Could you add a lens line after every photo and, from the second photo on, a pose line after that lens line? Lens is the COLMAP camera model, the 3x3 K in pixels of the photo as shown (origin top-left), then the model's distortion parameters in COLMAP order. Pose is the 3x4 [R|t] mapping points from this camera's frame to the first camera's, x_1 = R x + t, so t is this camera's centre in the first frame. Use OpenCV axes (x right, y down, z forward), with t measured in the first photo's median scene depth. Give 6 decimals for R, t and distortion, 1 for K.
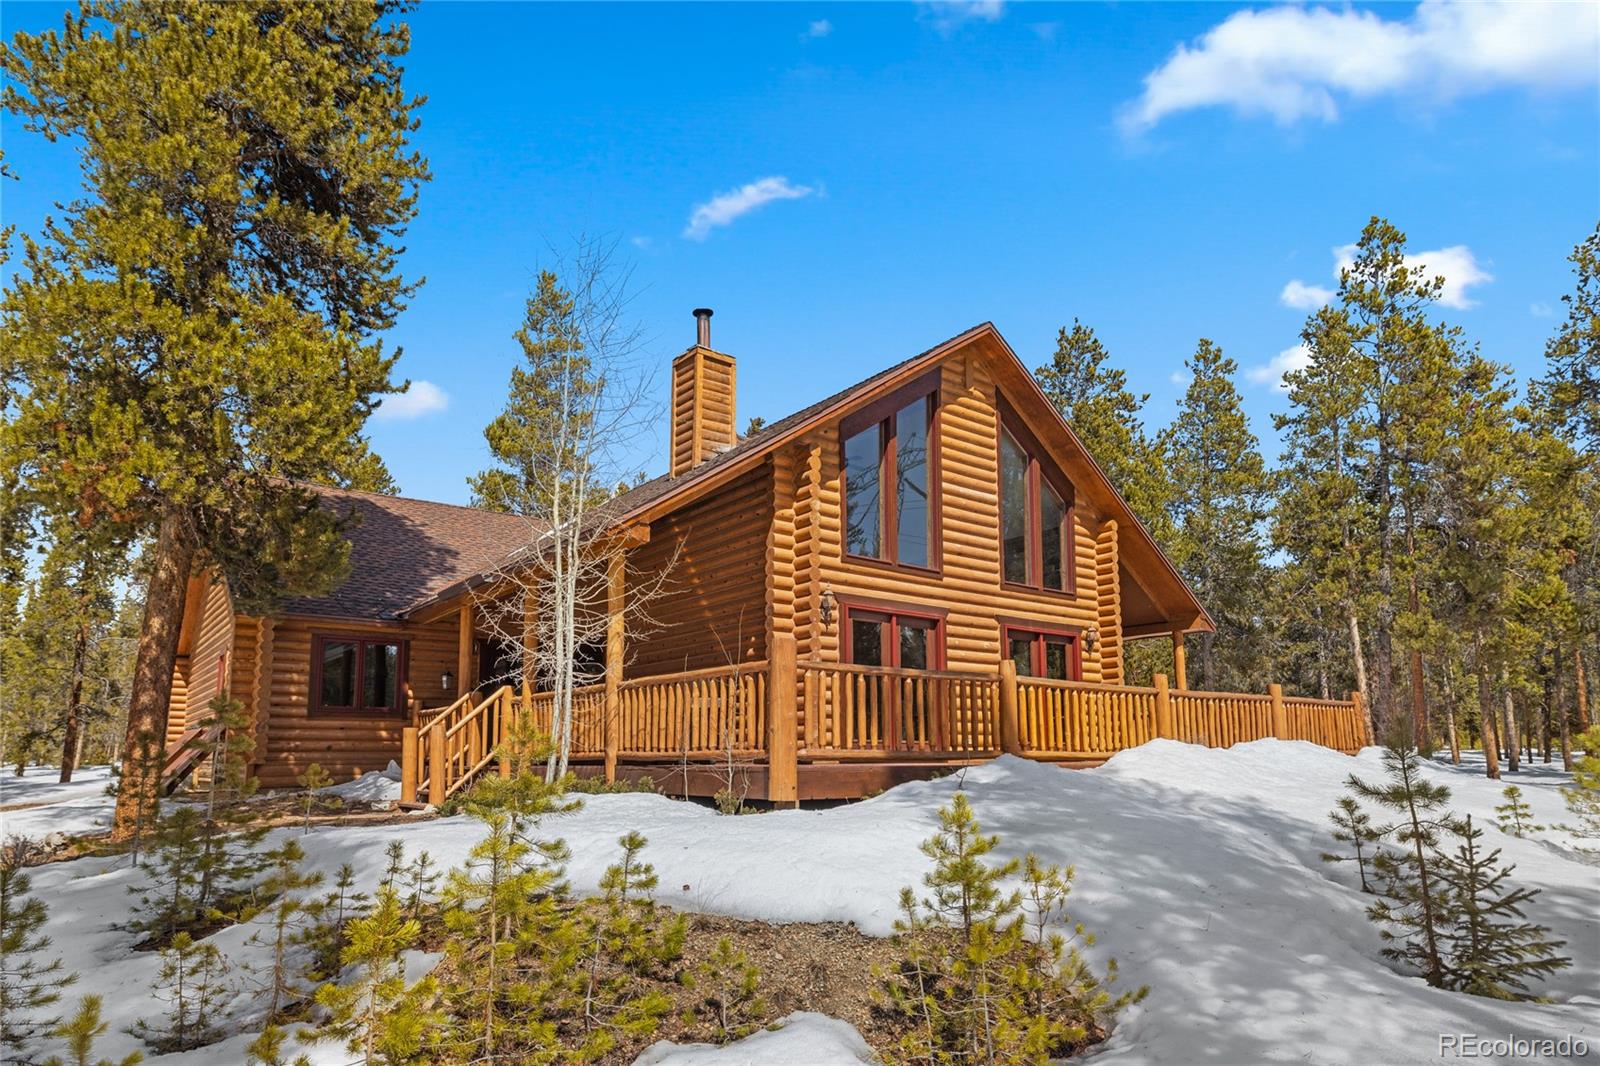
lens RADIAL K [[922.2, 0, 800.0], [0, 922.2, 533.0], [0, 0, 1]] dist [-0.039776, -0.000450]
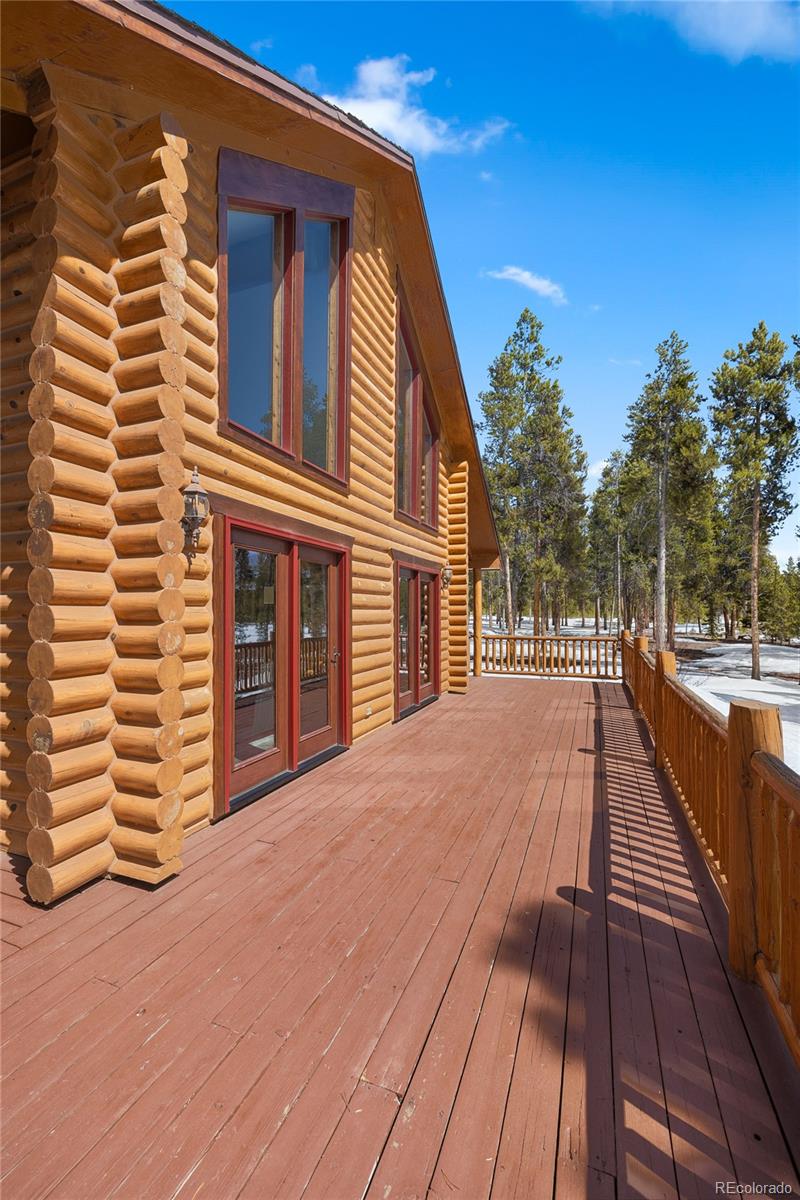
lens RADIAL K [[494.2, 0, 400.0], [0, 494.2, 600.0], [0, 0, 1]] dist [0.001374, 0.000147]
pose [[0.855102, 0.009827, 0.518366, -0.010156], [-0.120937, 0.976020, 0.180997, 0.058630], [-0.504157, -0.217461, 0.835785, 0.687149]]
